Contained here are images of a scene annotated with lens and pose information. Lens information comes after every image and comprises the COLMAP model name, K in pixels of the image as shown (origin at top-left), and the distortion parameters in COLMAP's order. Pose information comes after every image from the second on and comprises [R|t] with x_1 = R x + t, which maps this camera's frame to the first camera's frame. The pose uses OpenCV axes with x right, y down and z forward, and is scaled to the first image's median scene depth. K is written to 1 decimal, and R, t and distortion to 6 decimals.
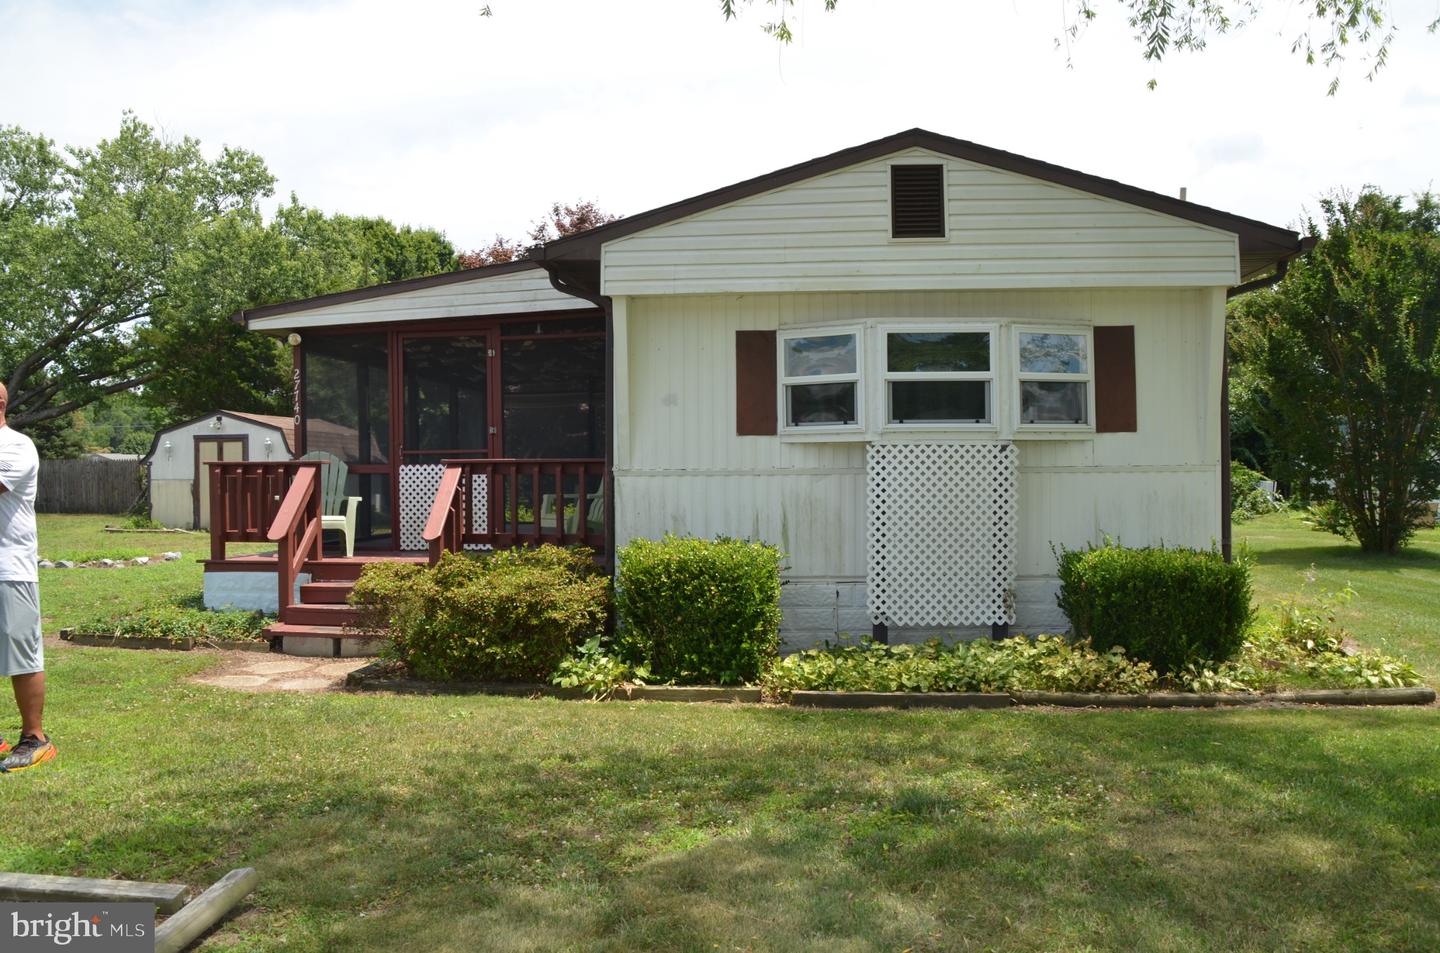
lens RADIAL K [[1112.0, 0, 709.4], [0, 1112.0, 479.9], [0, 0, 1]] dist [-0.159827, 0.101108]
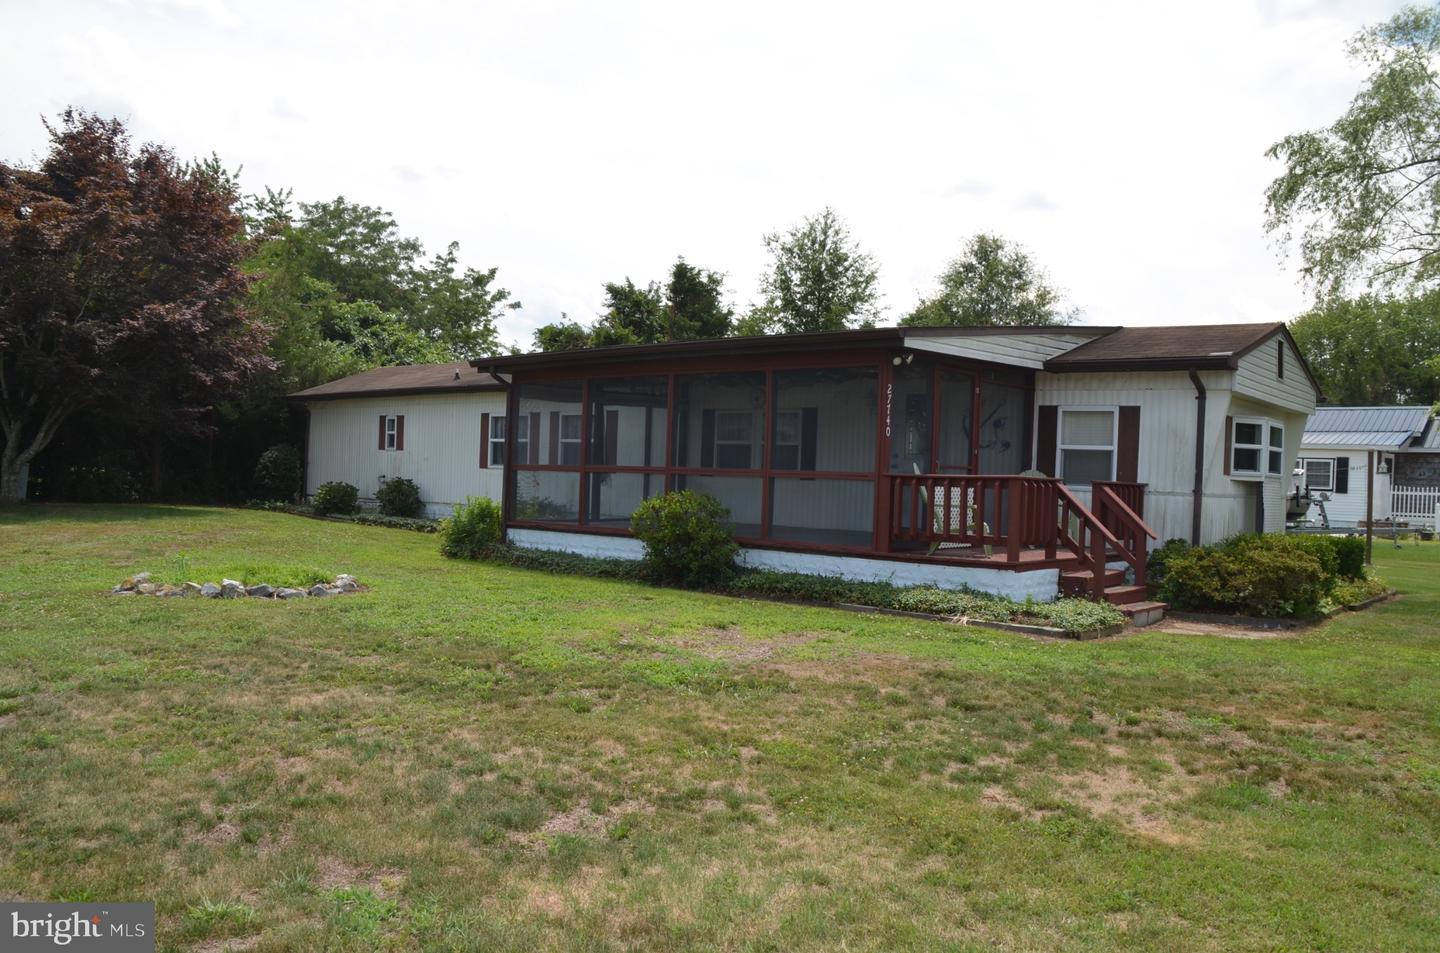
lens RADIAL K [[1112.0, 0, 719.8], [0, 1112.0, 478.0], [0, 0, 1]] dist [-0.159827, 0.101108]
pose [[0.561680, 0.025186, 0.826971, -0.443265], [-0.037066, 0.999299, -0.005259, 0.000771], [-0.826524, -0.027699, 0.562220, 0.168575]]
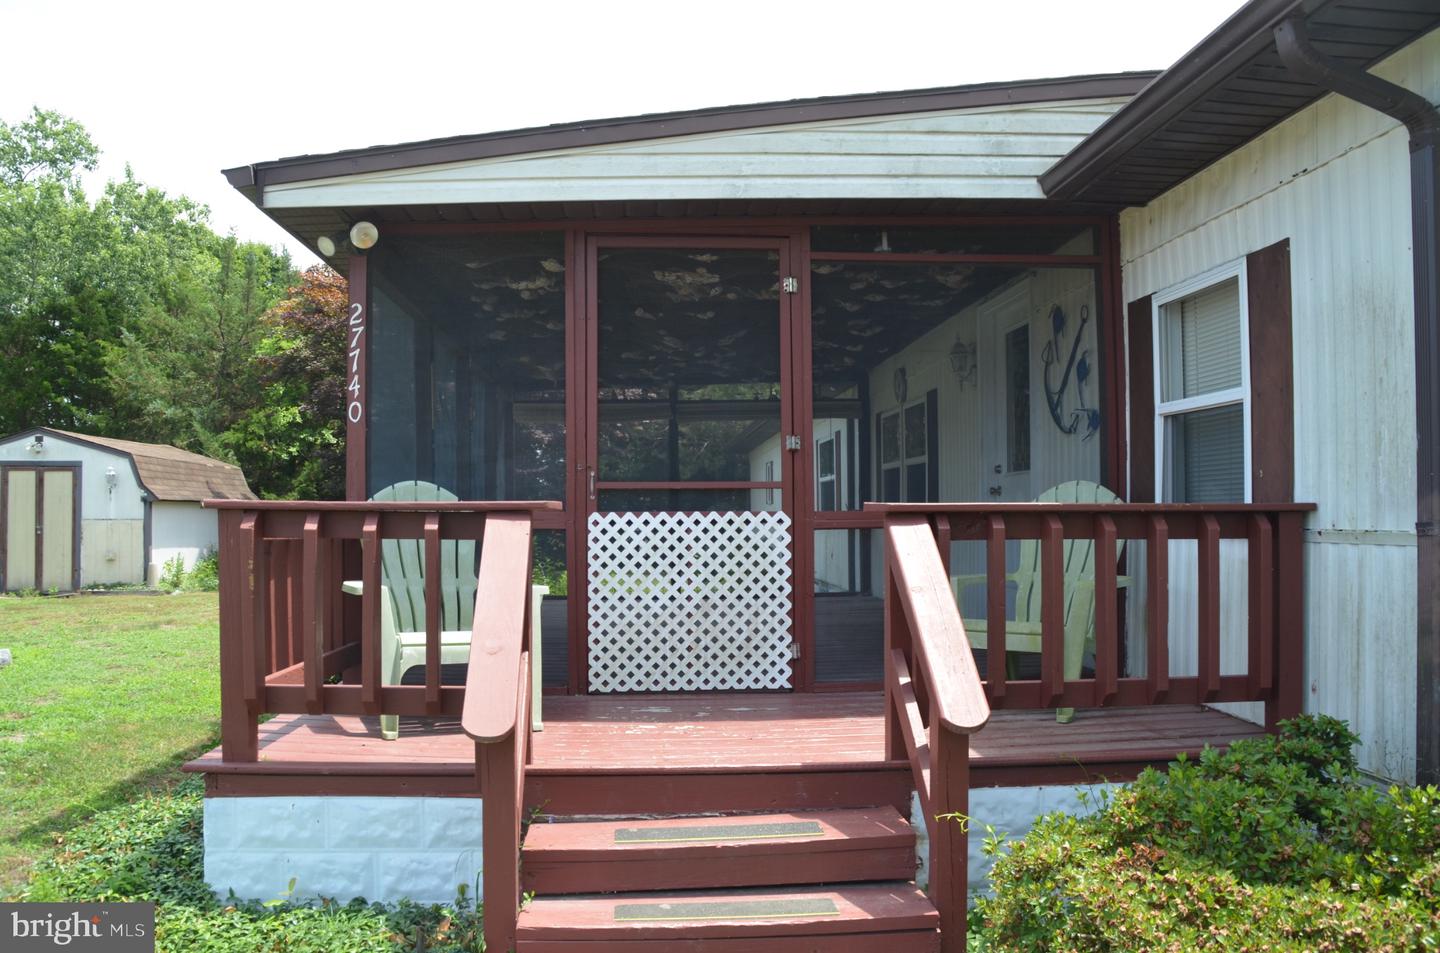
lens RADIAL K [[1112.0, 0, 727.8], [0, 1112.0, 486.5], [0, 0, 1]] dist [-0.159827, 0.101108]
pose [[0.982569, 0.011678, 0.185533, -0.099742], [-0.005596, 0.999431, -0.033273, -0.002895], [-0.185816, 0.031655, 0.982075, 0.166362]]
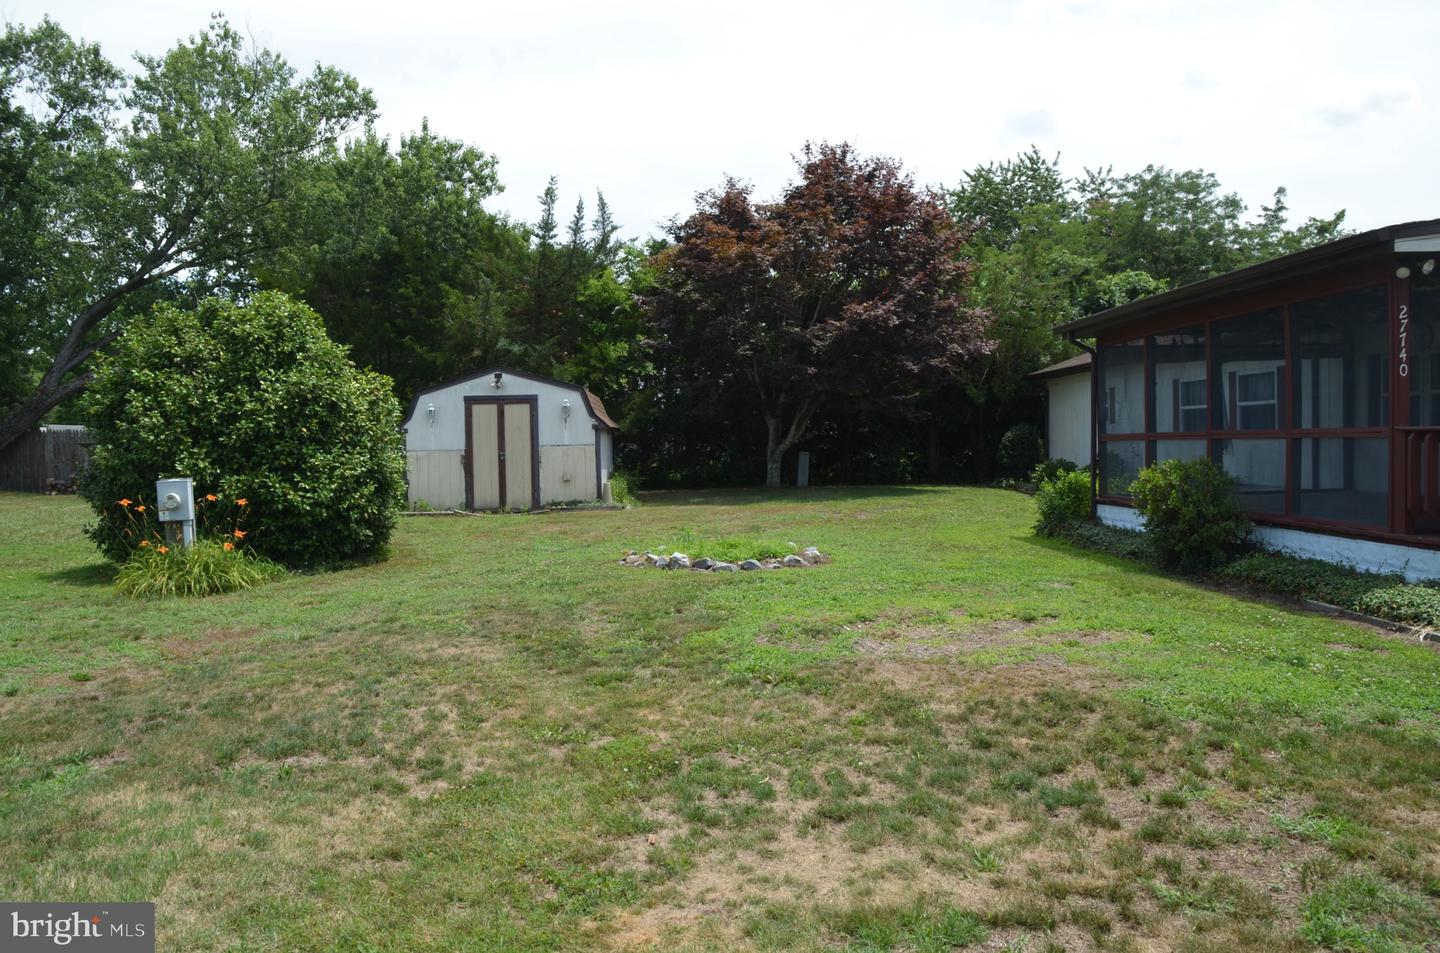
lens RADIAL K [[1112.0, 0, 730.5], [0, 1112.0, 488.6], [0, 0, 1]] dist [-0.159827, 0.101108]
pose [[0.986909, -0.015246, 0.160558, -0.317137], [0.009202, 0.999223, 0.038318, -0.001078], [-0.161017, -0.036339, 0.986282, 0.104031]]
